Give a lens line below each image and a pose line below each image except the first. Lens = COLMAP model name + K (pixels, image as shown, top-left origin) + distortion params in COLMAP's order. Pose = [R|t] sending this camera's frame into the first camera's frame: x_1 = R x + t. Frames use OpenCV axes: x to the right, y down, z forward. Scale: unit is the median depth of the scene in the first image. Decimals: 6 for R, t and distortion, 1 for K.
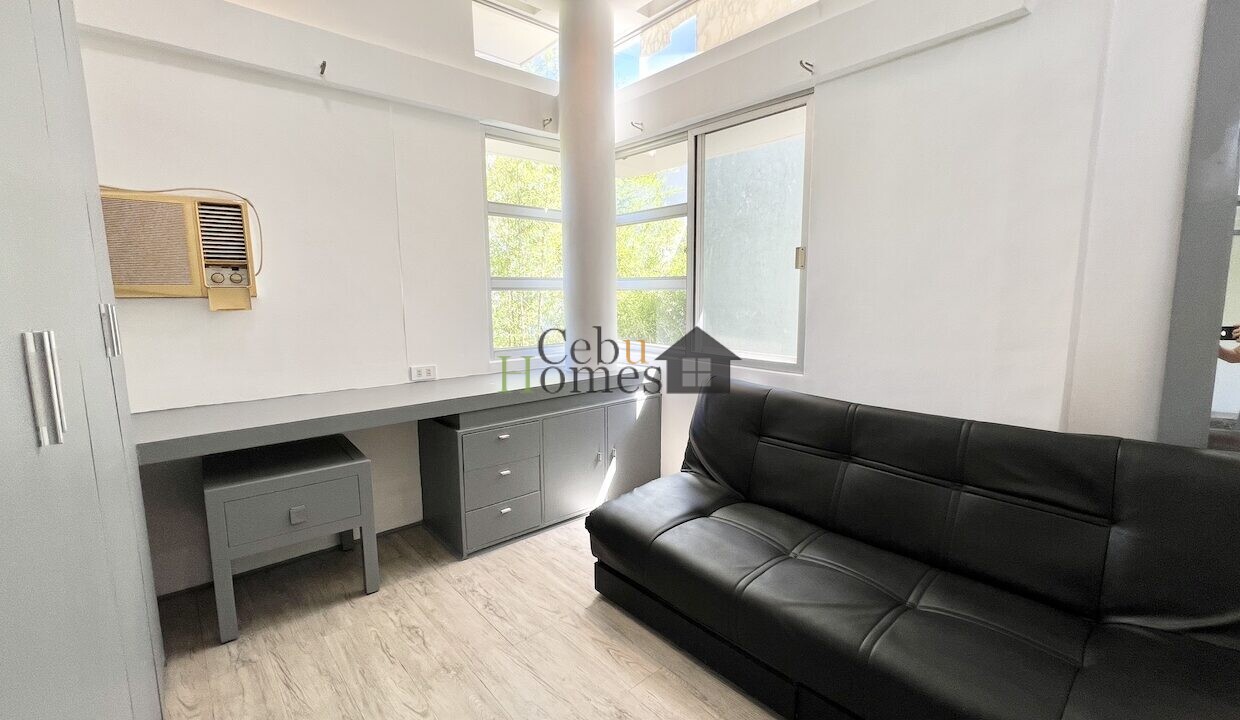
lens RADIAL K [[544.3, 0, 620.0], [0, 544.3, 360.0], [0, 0, 1]] dist [0.001520, 0.000388]
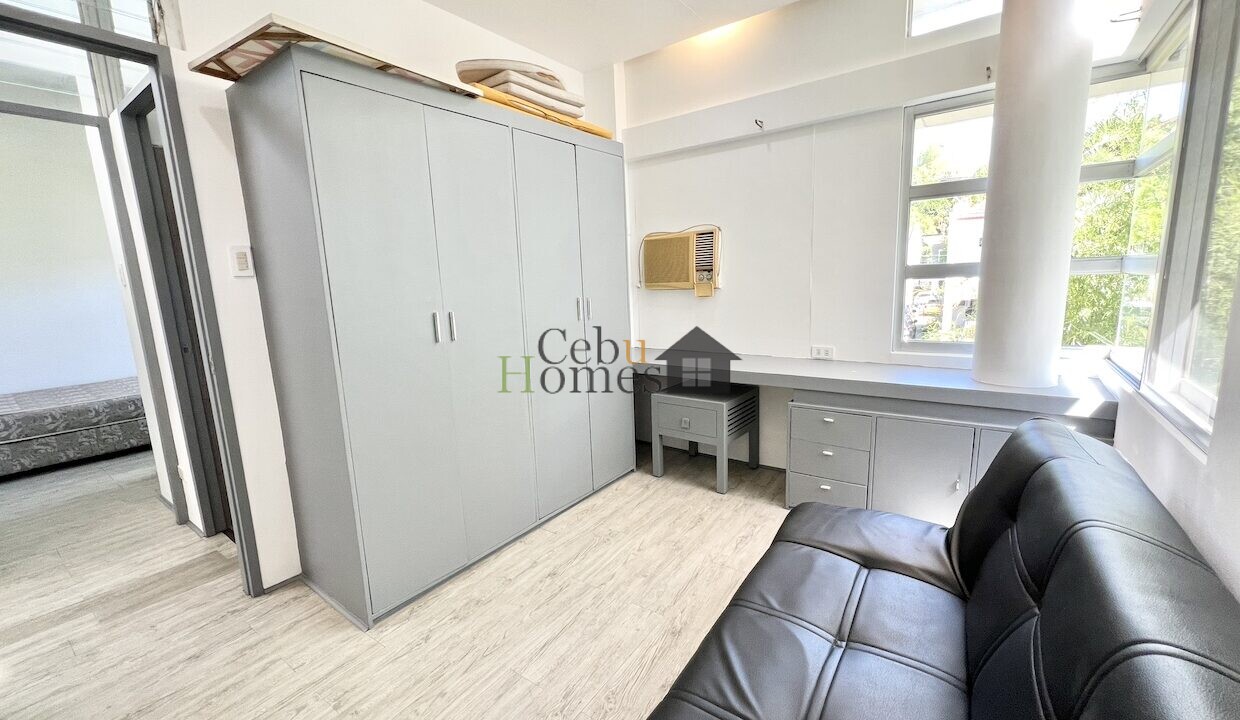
lens RADIAL K [[494.3, 0, 620.0], [0, 494.3, 360.0], [0, 0, 1]] dist [-0.009352, 0.002249]
pose [[0.193724, 0.155575, -0.968642, 0.737752], [-0.083696, 0.986368, 0.141683, -0.093706], [0.977479, 0.053624, 0.204104, 0.451597]]
